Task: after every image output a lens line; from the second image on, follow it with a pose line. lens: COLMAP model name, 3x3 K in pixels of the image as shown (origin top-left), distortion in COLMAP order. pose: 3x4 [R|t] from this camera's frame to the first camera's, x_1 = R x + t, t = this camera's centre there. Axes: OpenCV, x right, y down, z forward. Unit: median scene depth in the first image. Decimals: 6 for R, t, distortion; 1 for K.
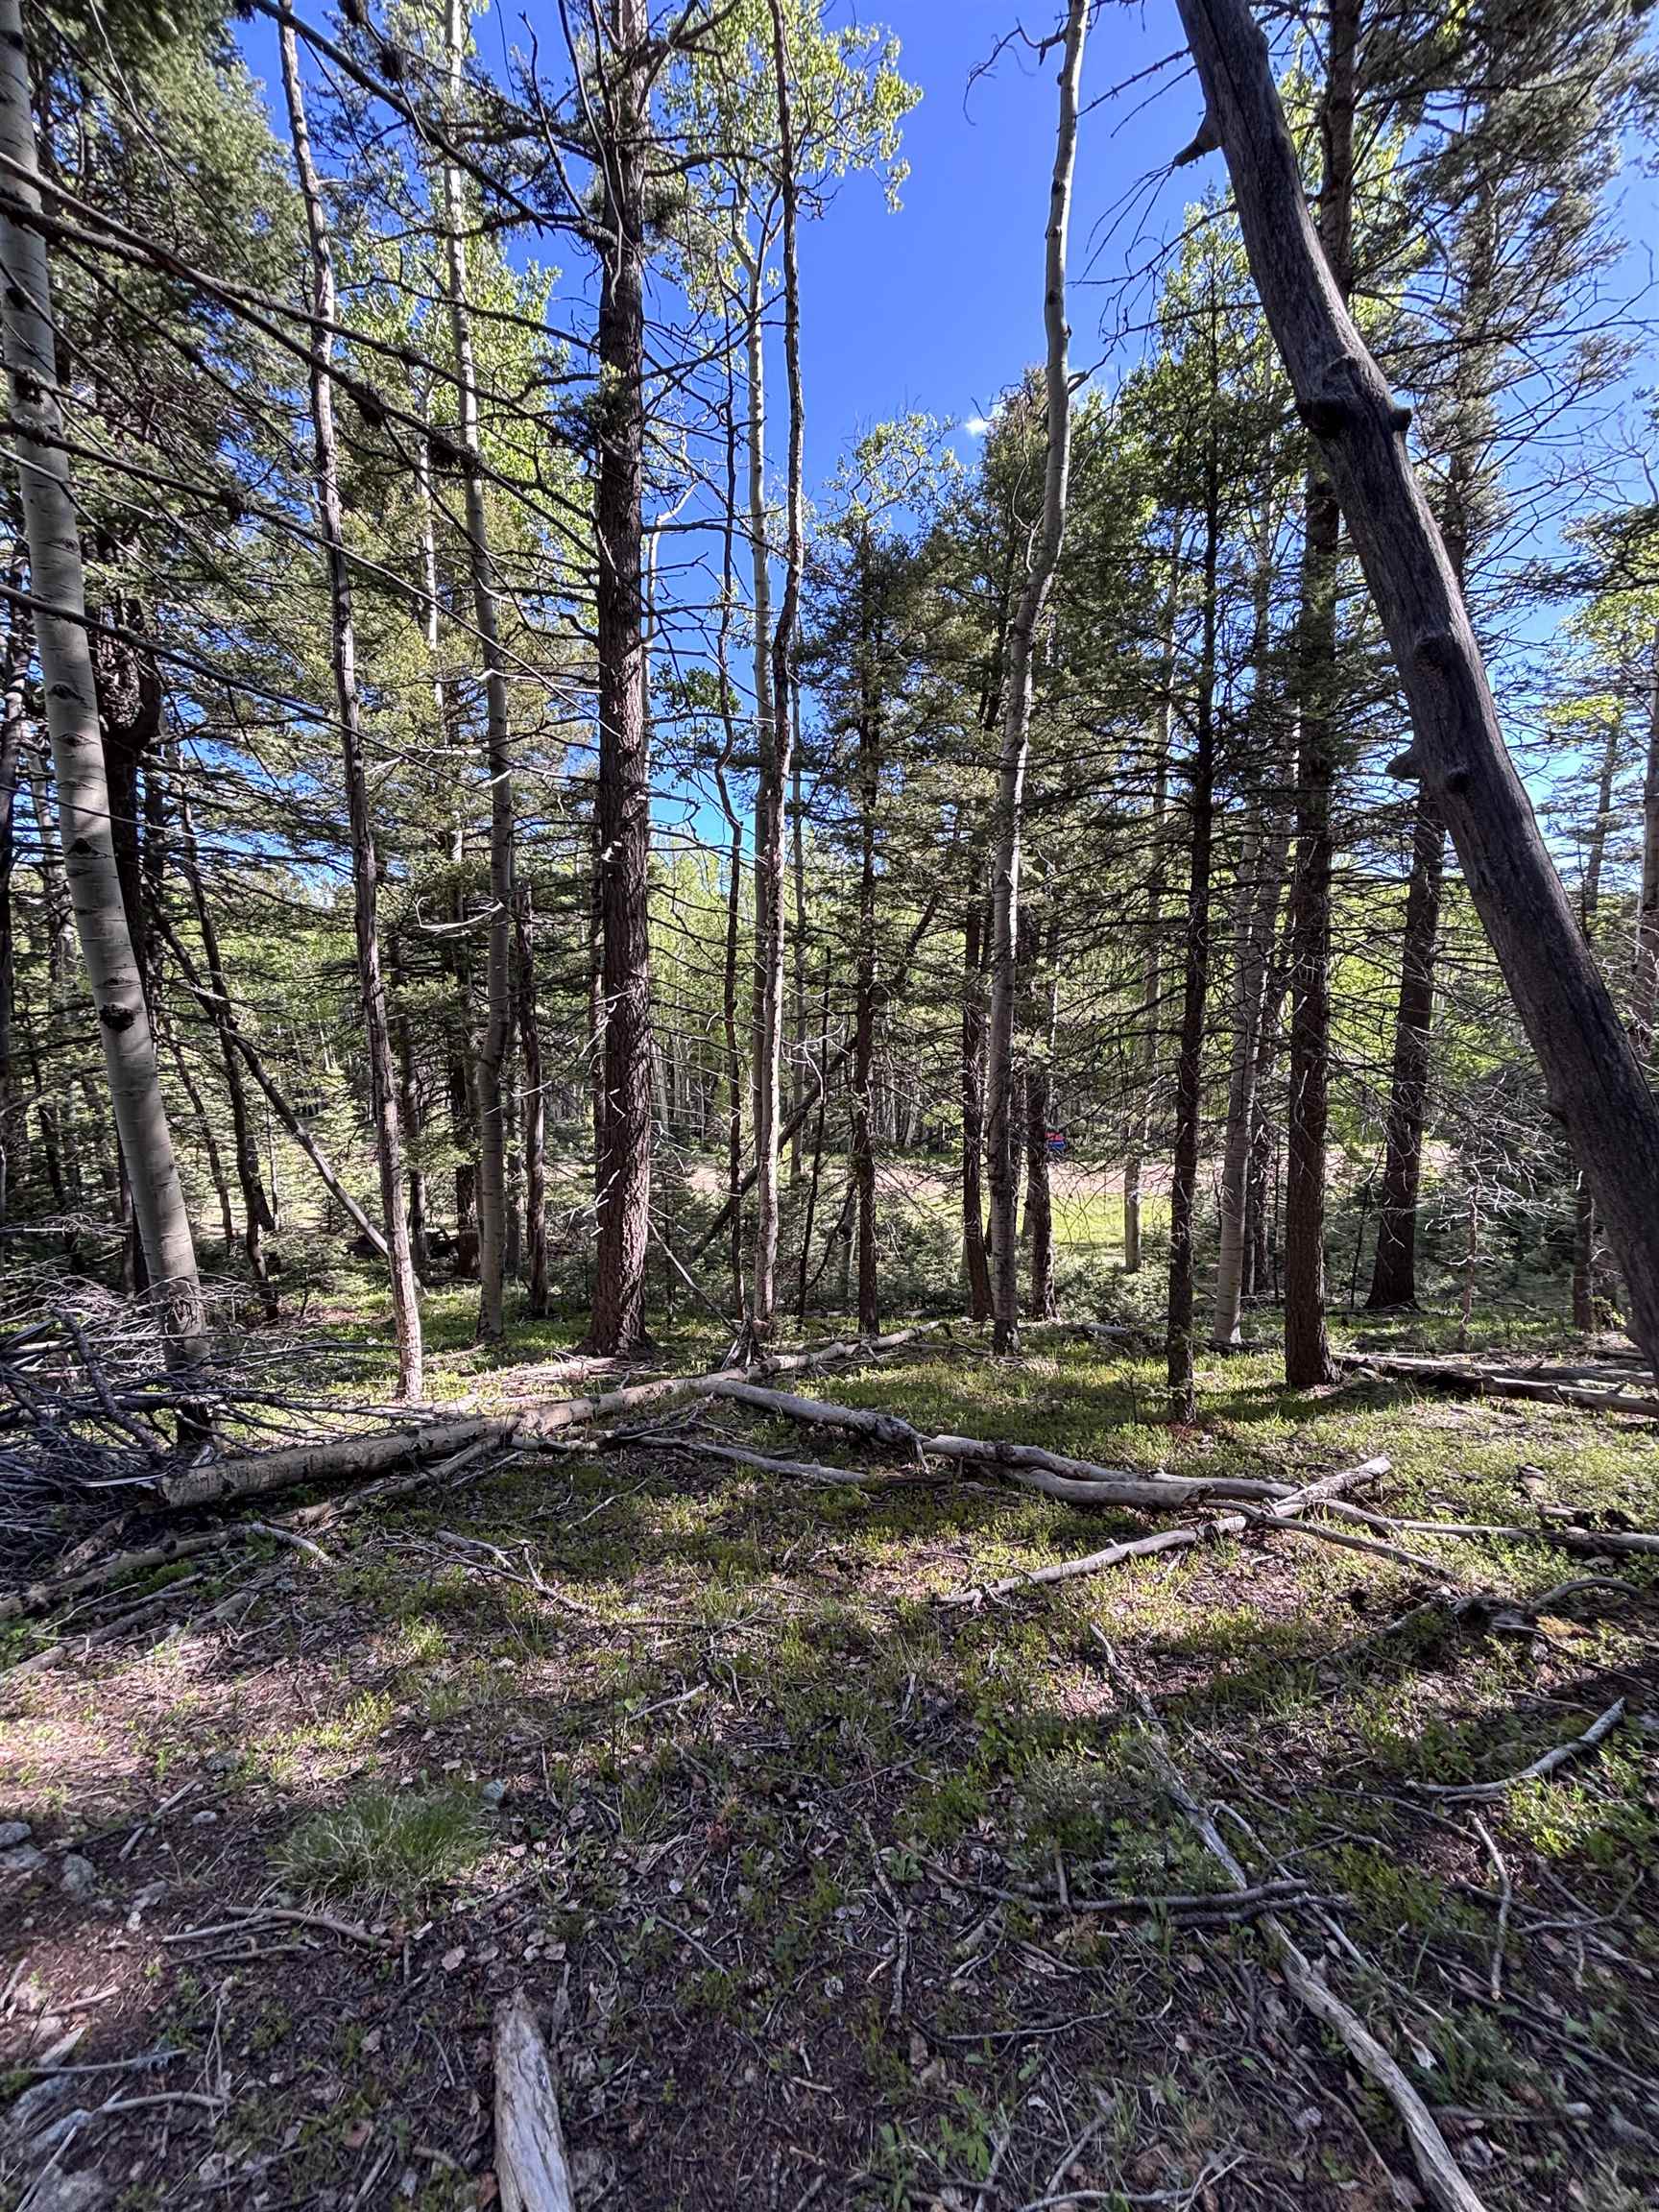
lens RADIAL K [[889.8, 0, 832.7], [0, 889.8, 1104.2], [0, 0, 1]] dist [-0.002955, 0.002300]
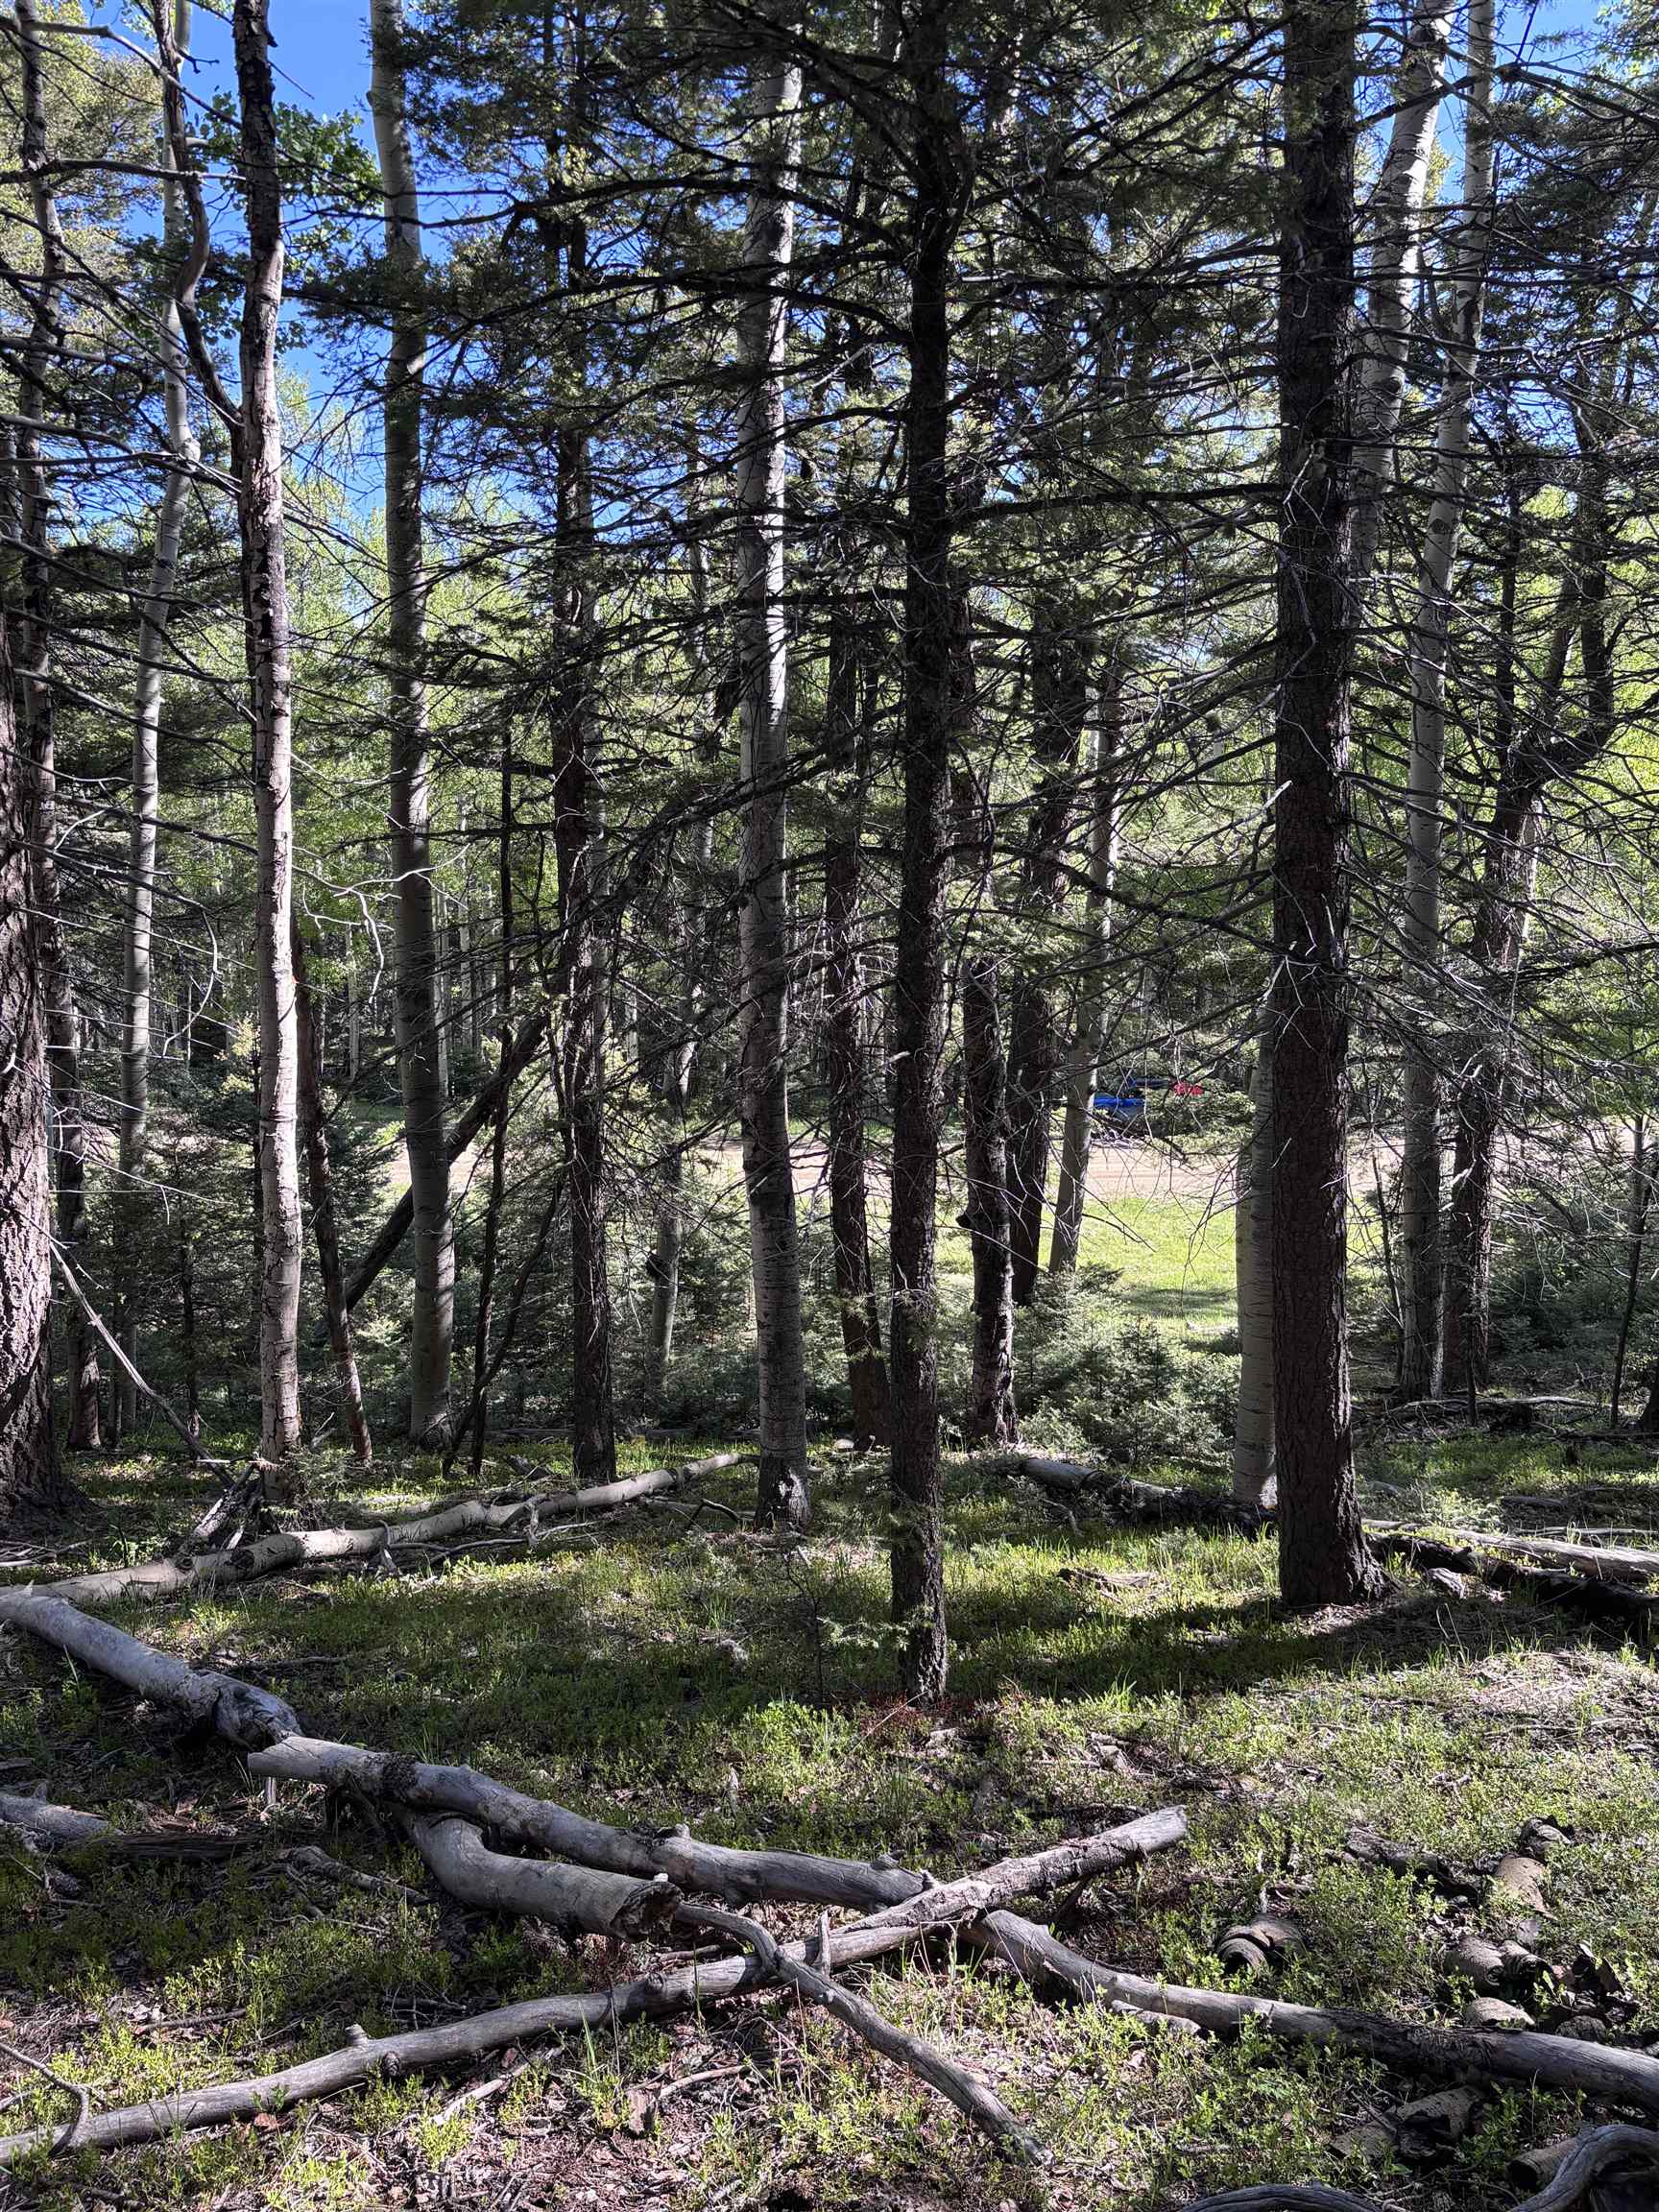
lens RADIAL K [[1665.7, 0, 827.9], [0, 1665.7, 1106.5], [0, 0, 1]] dist [0.046273, -0.041947]
pose [[0.999916, 0.004607, -0.012144, 0.297001], [-0.003971, 0.998642, 0.051943, 0.004881], [0.012367, -0.051890, 0.998576, 0.121186]]
